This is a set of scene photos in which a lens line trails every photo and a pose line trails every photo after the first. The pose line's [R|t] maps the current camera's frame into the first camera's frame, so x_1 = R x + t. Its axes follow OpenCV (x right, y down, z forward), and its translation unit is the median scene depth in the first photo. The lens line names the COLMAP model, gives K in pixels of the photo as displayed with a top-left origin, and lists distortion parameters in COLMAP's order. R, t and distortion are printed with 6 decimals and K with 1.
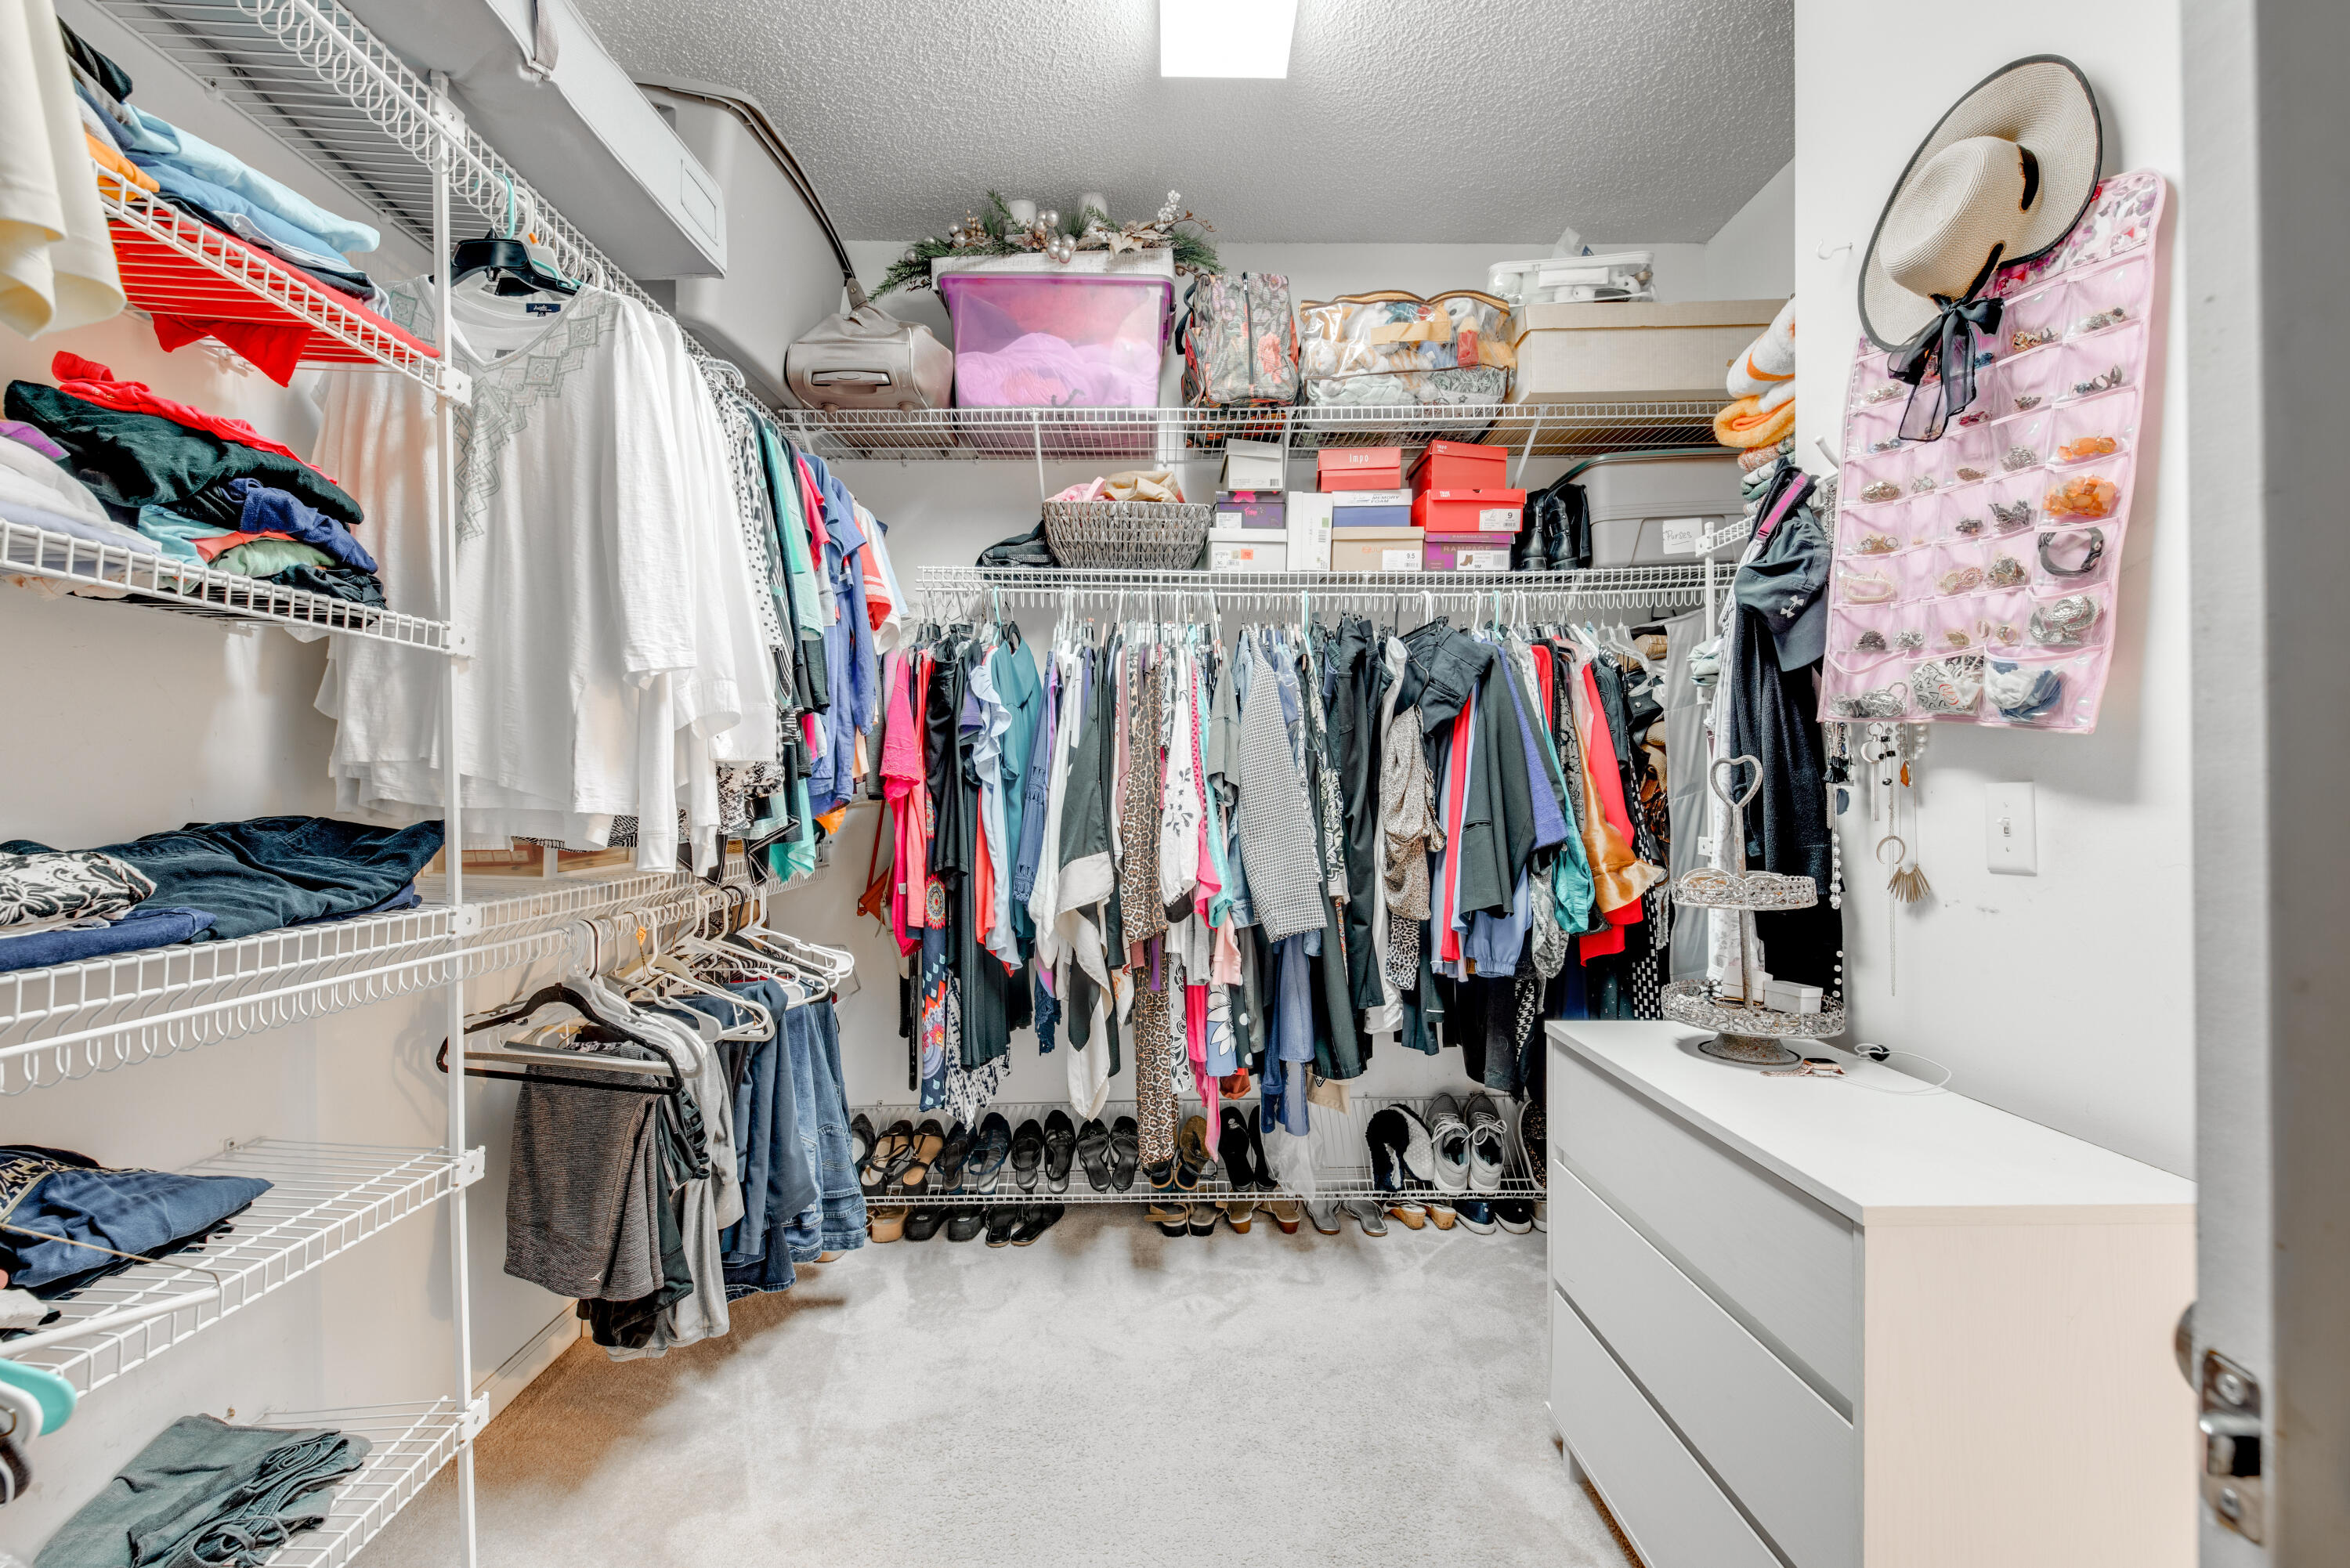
lens RADIAL K [[1007.7, 0, 1178.4], [0, 1007.7, 787.4], [0, 0, 1]] dist [0.020353, -0.006401]
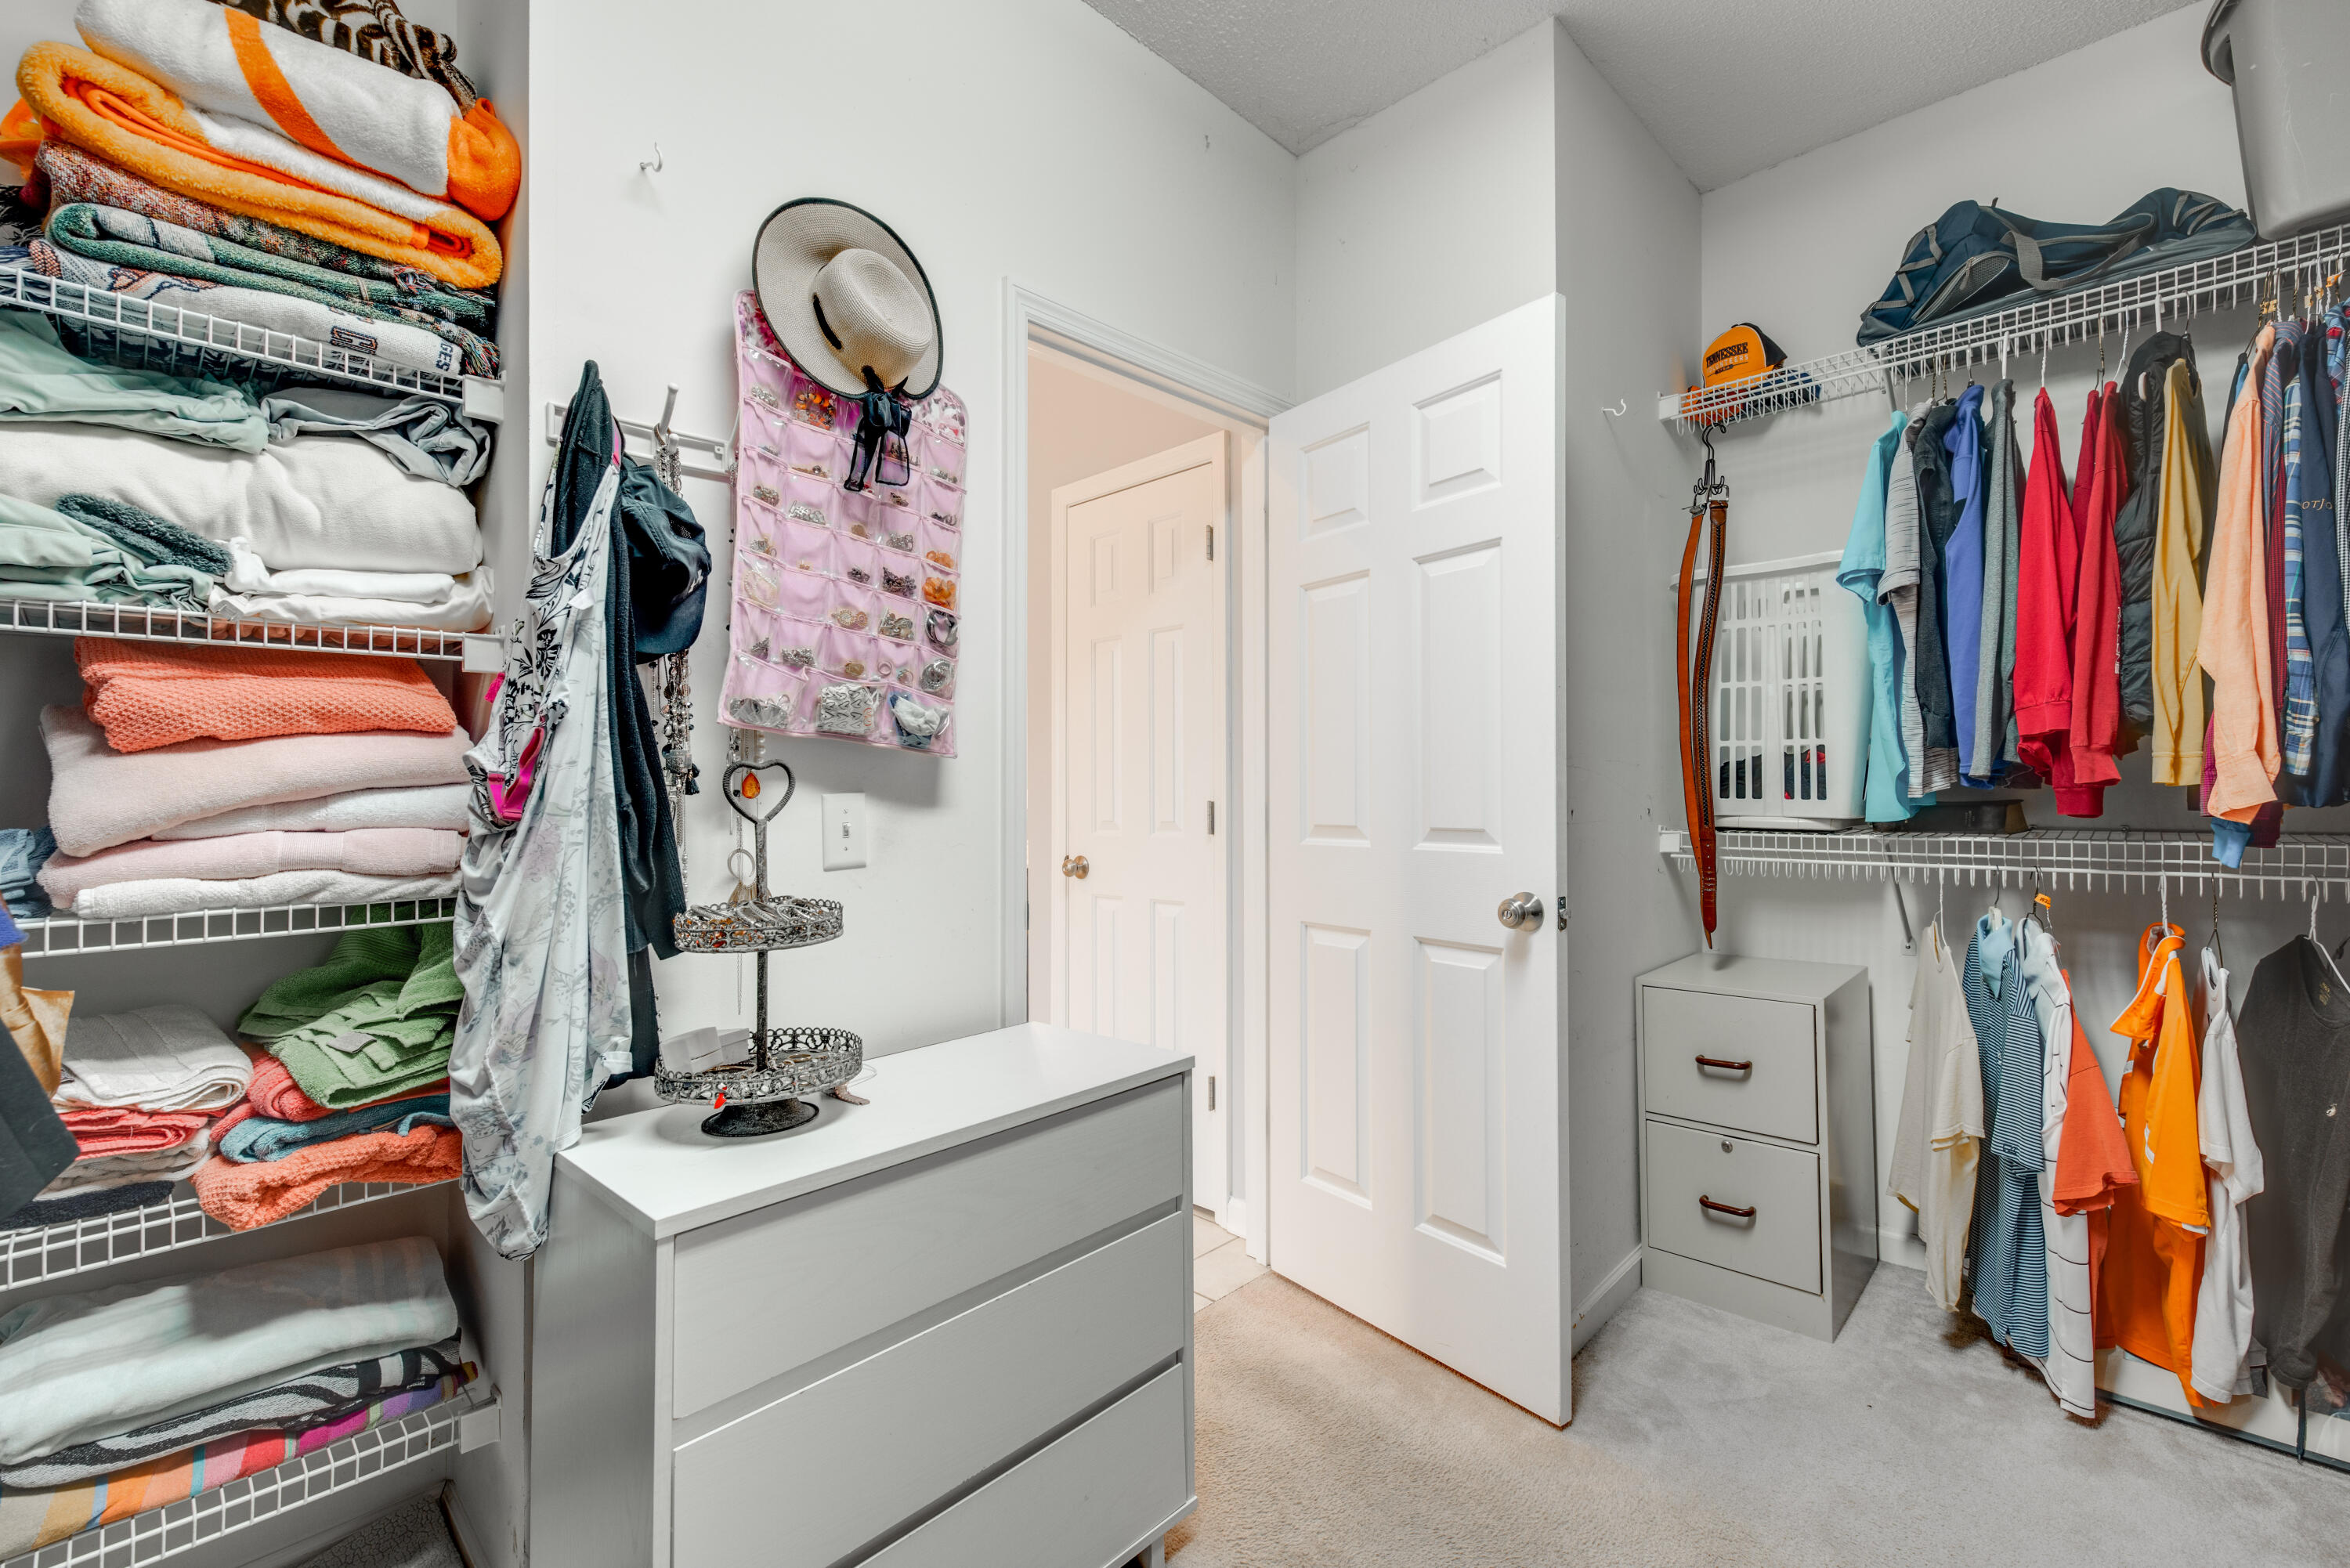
lens RADIAL K [[1007.7, 0, 1174.1], [0, 1007.7, 786.2], [0, 0, 1]] dist [0.020353, -0.006401]
pose [[-0.701719, -0.004251, 0.712441, -0.308326], [-0.003879, 0.999990, 0.002146, -0.016735], [-0.712444, -0.001258, -0.701728, 1.564340]]
